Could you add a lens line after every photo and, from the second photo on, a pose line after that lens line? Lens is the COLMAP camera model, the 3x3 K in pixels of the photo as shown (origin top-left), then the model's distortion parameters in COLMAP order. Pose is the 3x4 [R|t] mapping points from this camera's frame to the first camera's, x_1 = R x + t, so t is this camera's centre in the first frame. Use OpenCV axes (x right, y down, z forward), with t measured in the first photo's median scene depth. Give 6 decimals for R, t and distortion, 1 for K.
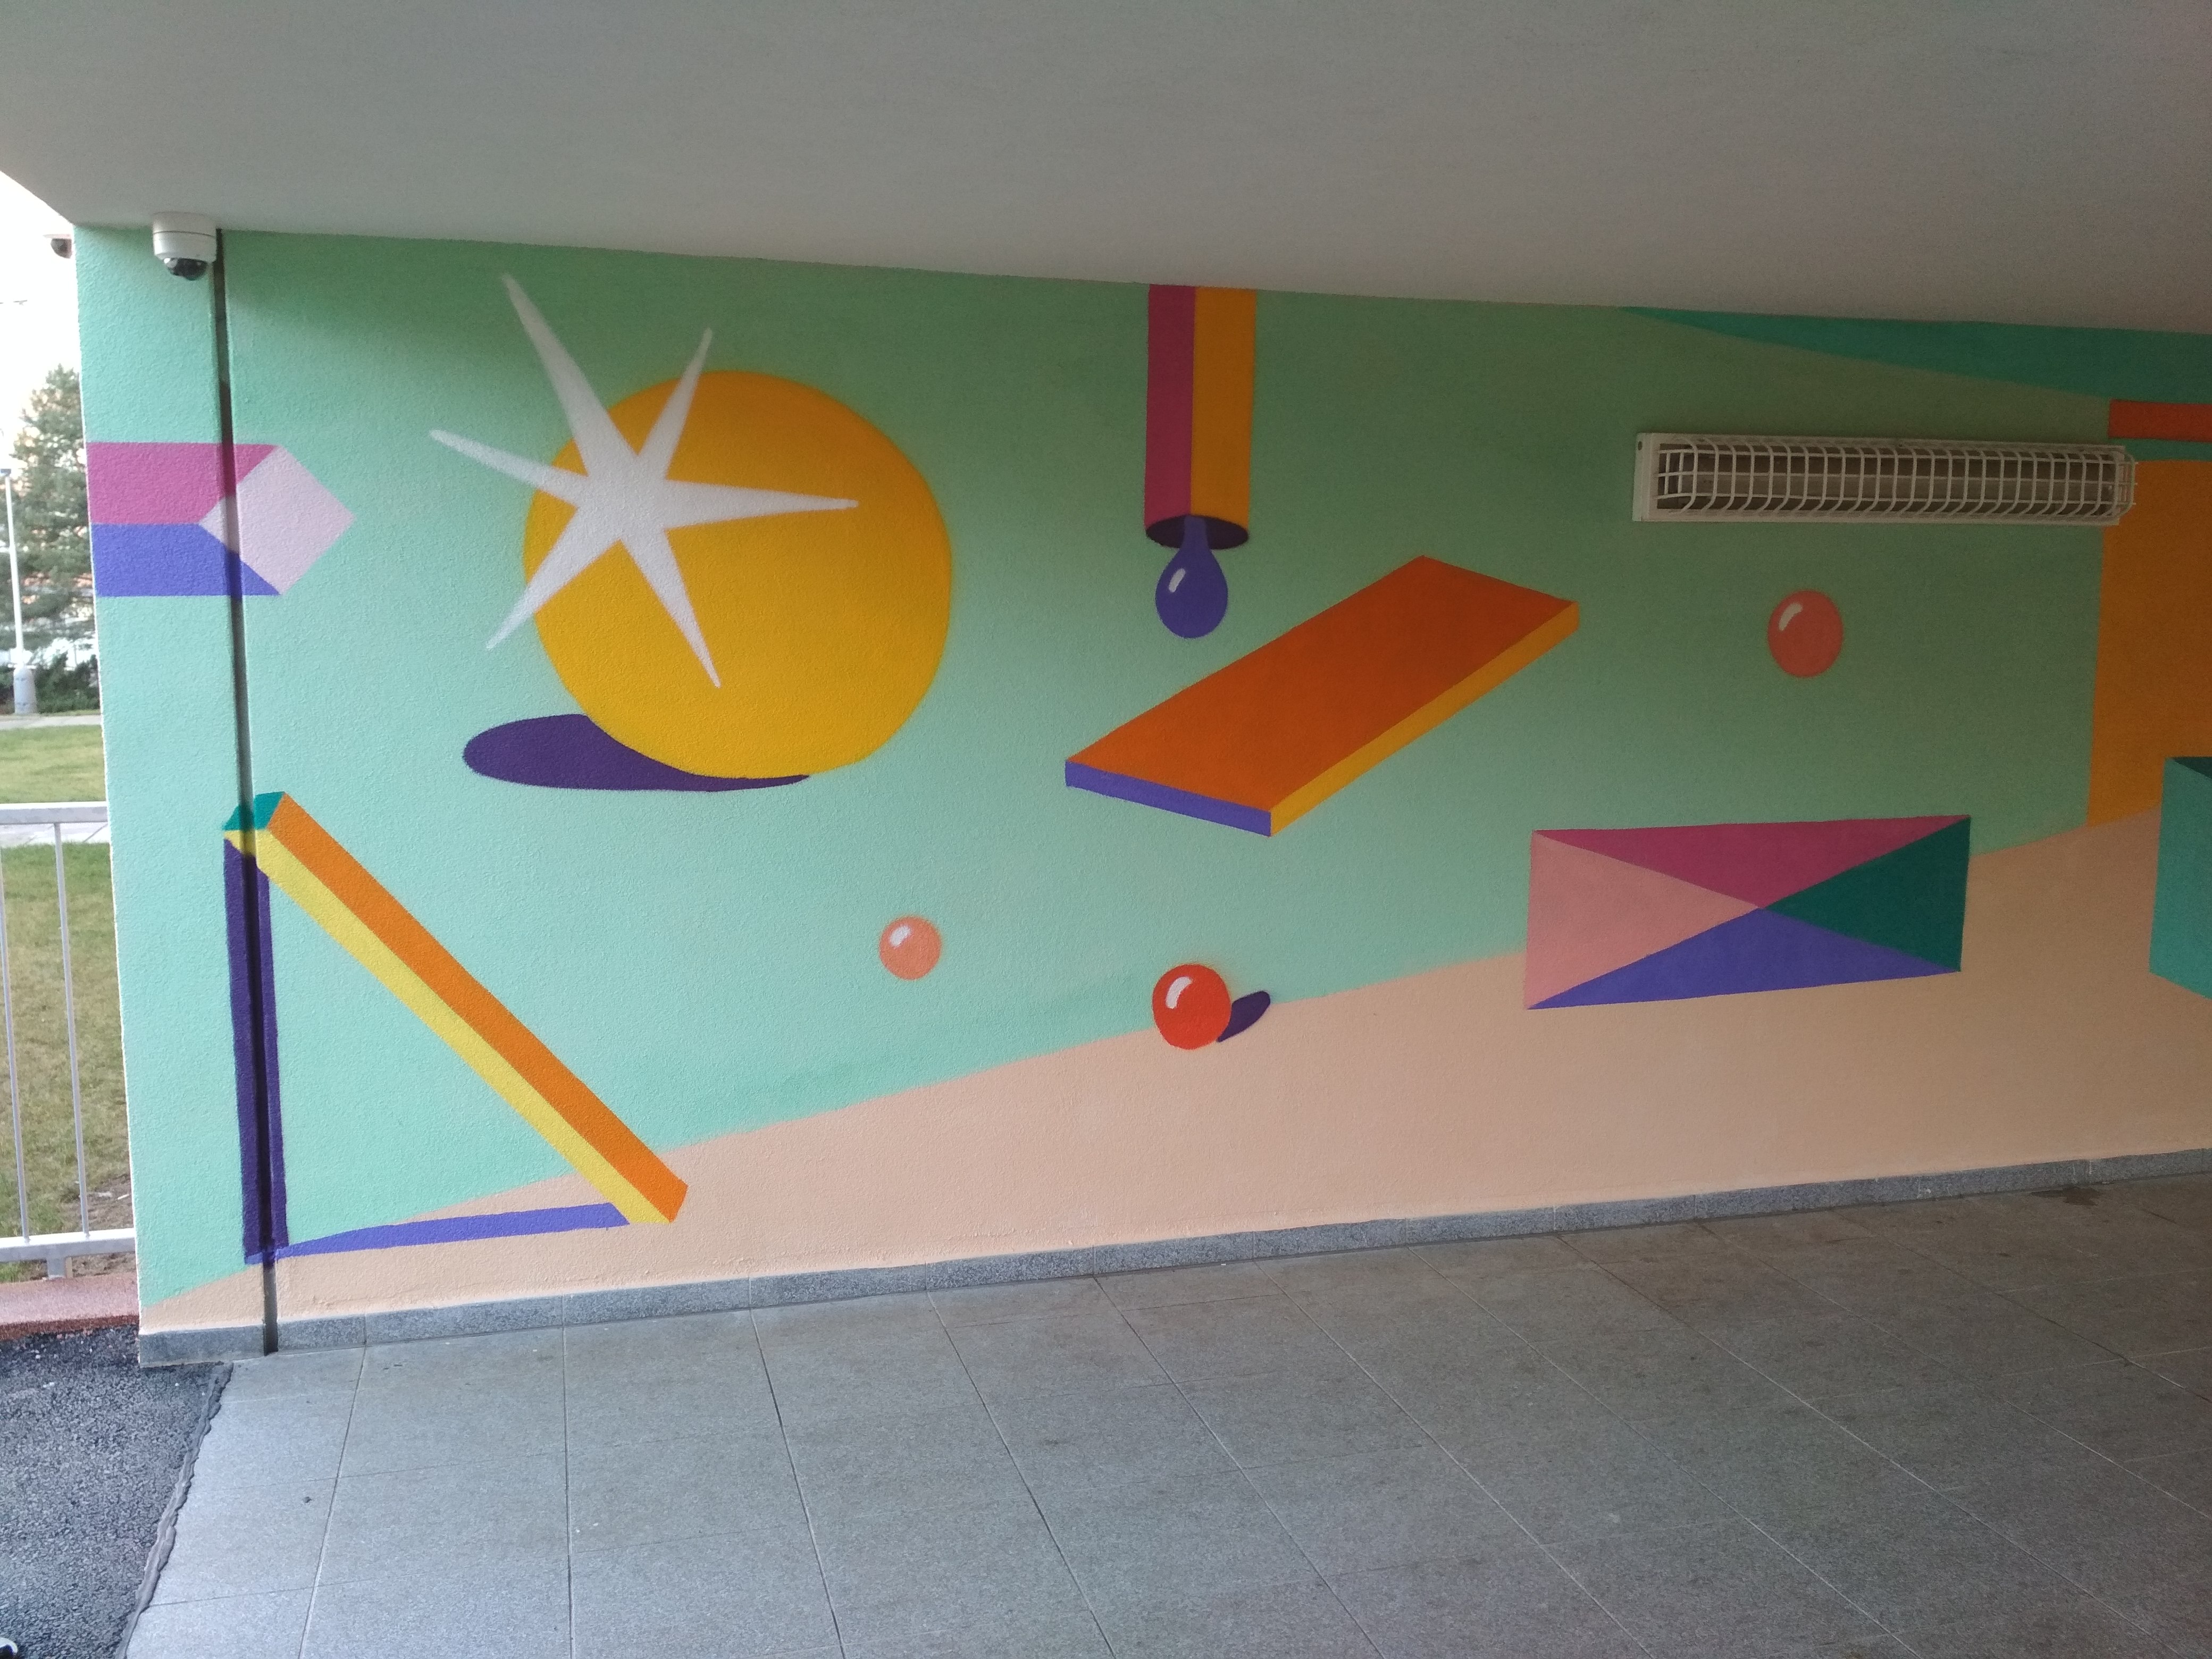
lens RADIAL K [[1853.5, 0, 989.6], [0, 1853.5, 827.2], [0, 0, 1]] dist [0.045362, -0.149690]
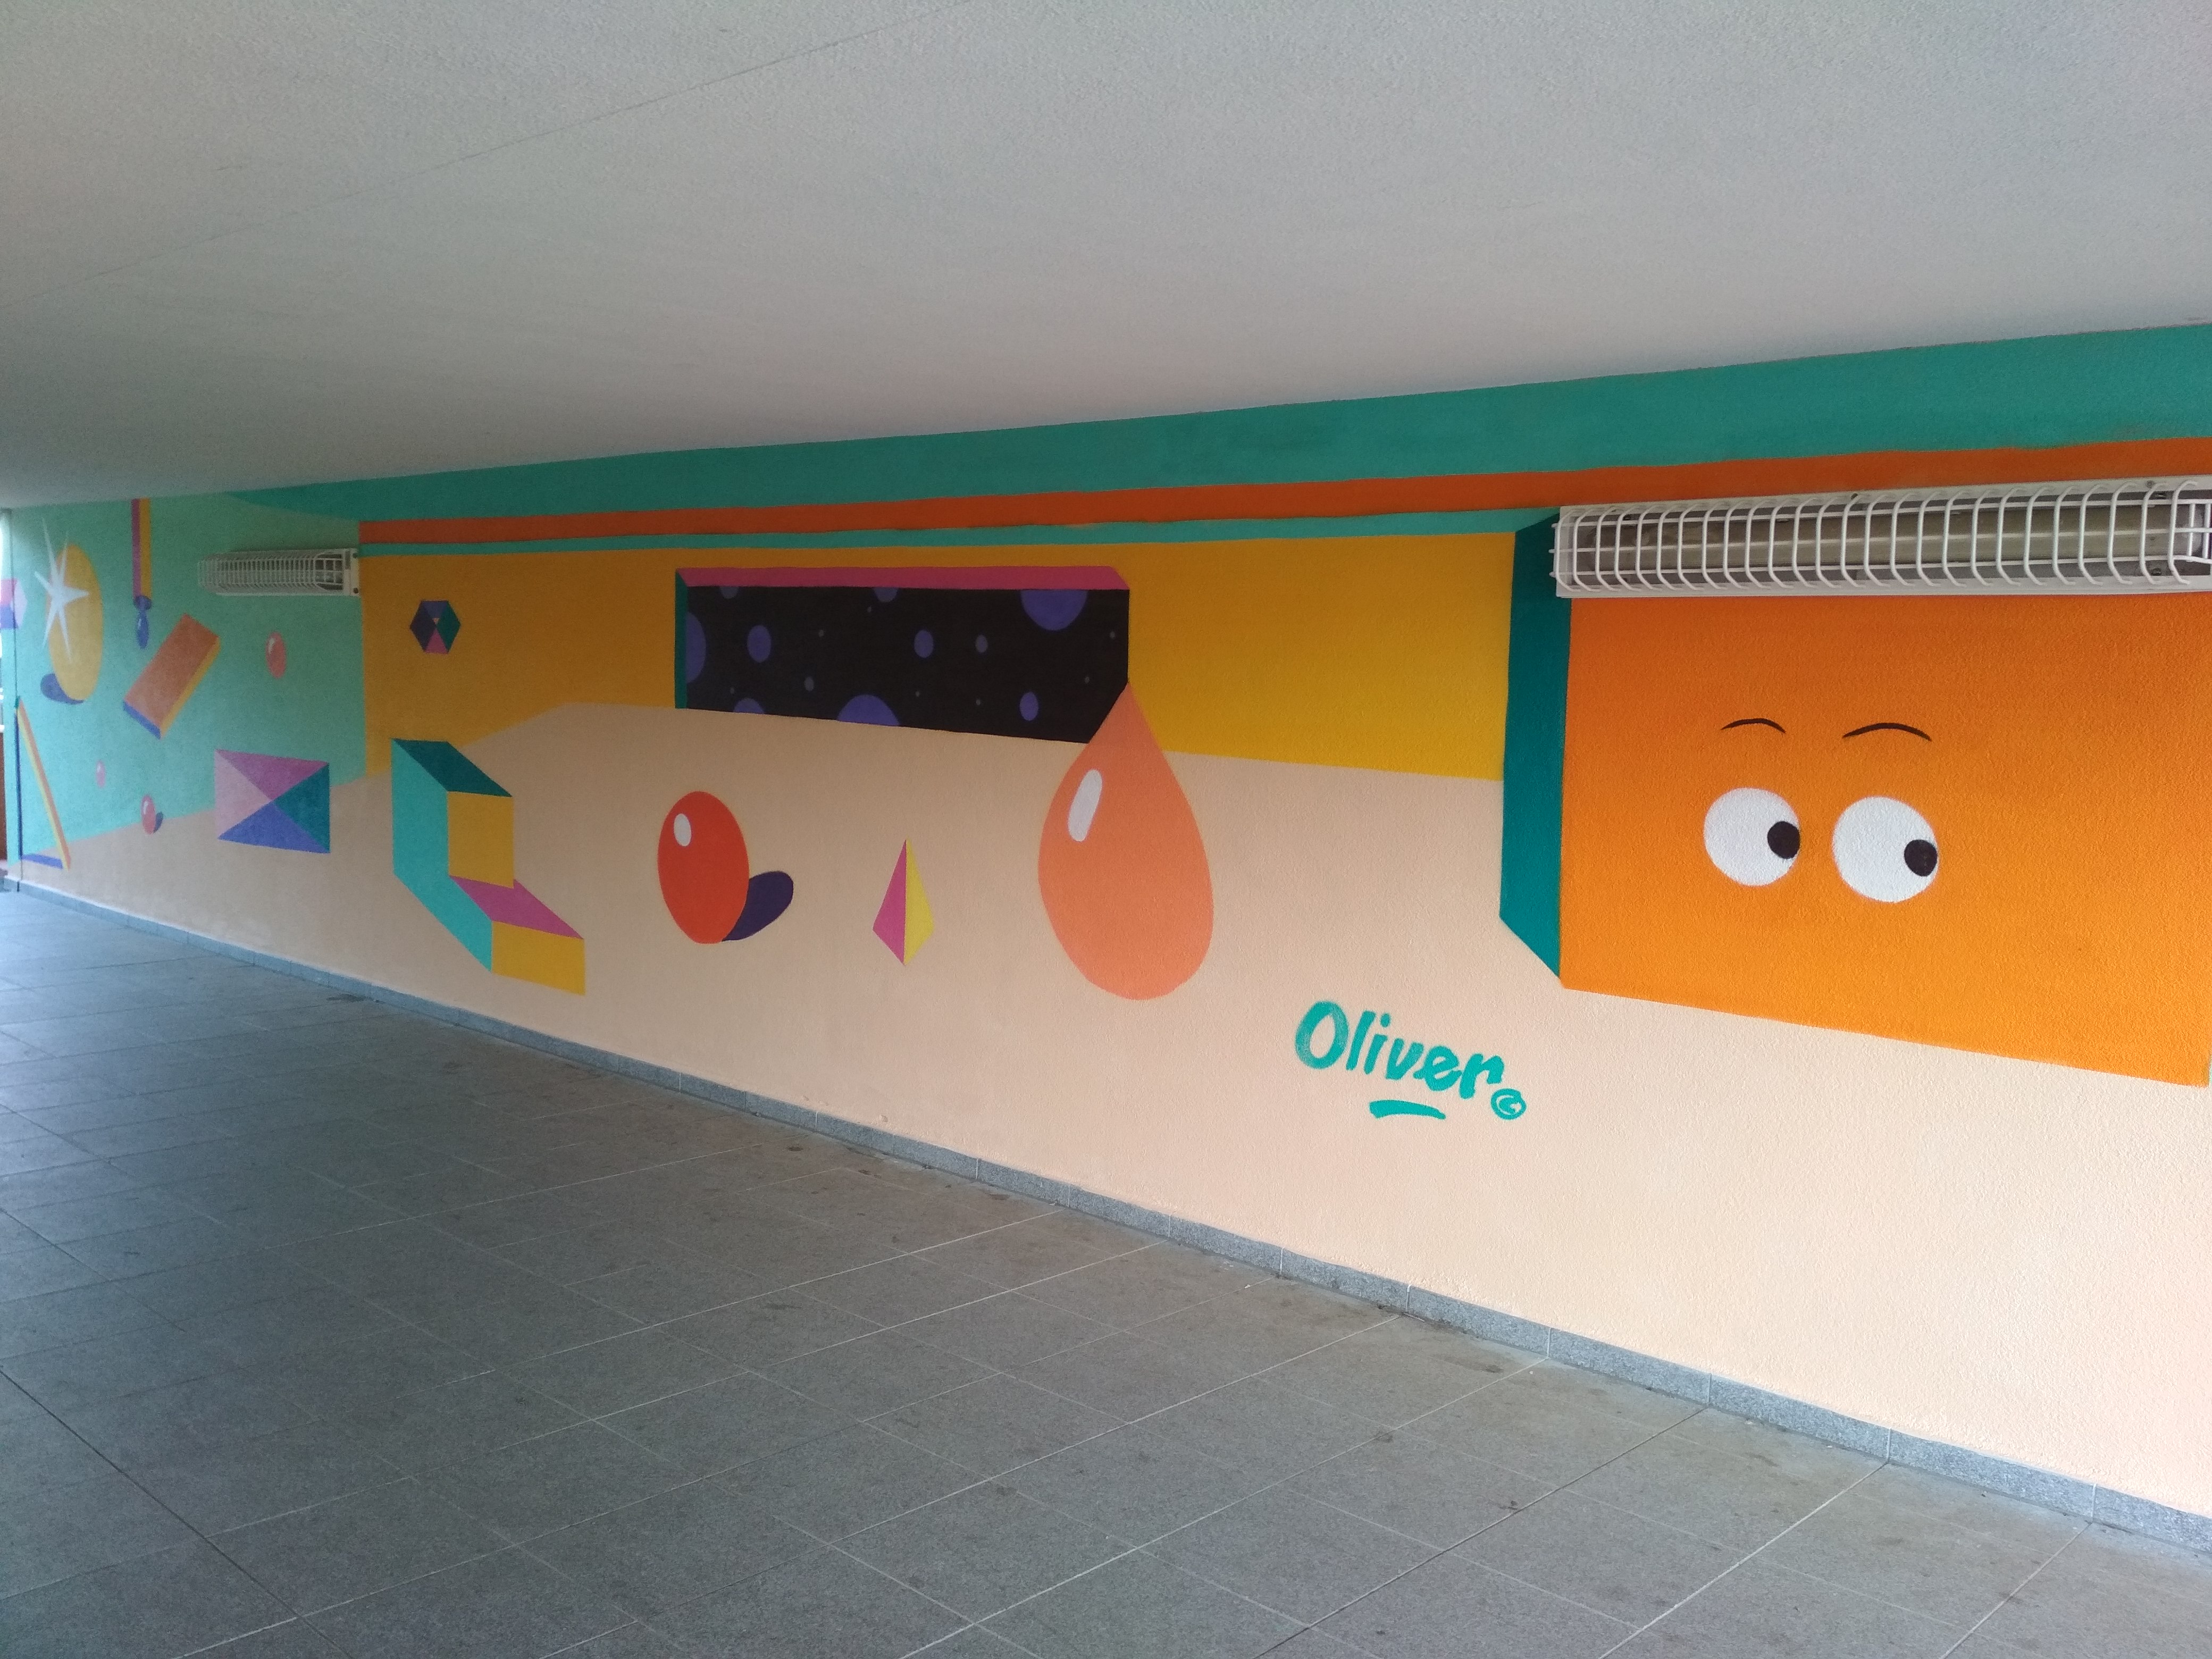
lens RADIAL K [[1891.5, 0, 1106.0], [0, 1891.5, 829.5], [0, 0, 1]] dist [0.101334, -0.158965]
pose [[0.544742, 0.091224, -0.833627, 2.373946], [-0.133504, 0.990822, 0.021186, -0.078060], [0.827909, 0.099751, 0.551921, 0.601838]]
